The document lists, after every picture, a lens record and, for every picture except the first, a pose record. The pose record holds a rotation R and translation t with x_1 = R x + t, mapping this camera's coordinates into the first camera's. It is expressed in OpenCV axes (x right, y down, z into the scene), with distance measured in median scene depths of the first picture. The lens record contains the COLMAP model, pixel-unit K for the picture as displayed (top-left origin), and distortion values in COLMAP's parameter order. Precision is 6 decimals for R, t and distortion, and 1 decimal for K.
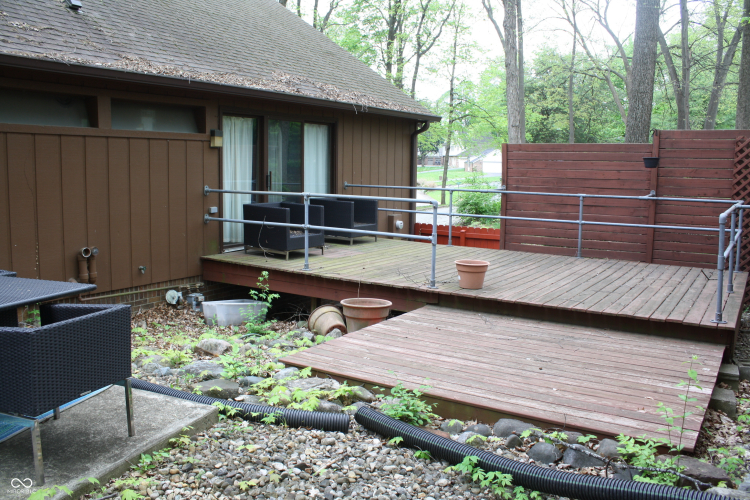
lens RADIAL K [[618.9, 0, 375.0], [0, 618.9, 250.0], [0, 0, 1]] dist [-0.171774, 0.159178]
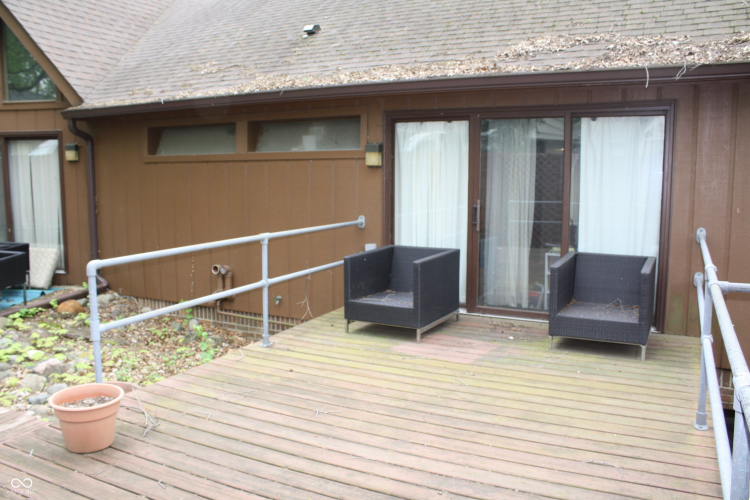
lens RADIAL K [[618.9, 0, 375.0], [0, 618.9, 250.0], [0, 0, 1]] dist [-0.171774, 0.159178]
pose [[0.104830, 0.099093, -0.989541, 0.612176], [-0.121204, 0.988879, 0.086186, -0.153816], [0.987077, 0.110901, 0.115675, 1.107360]]
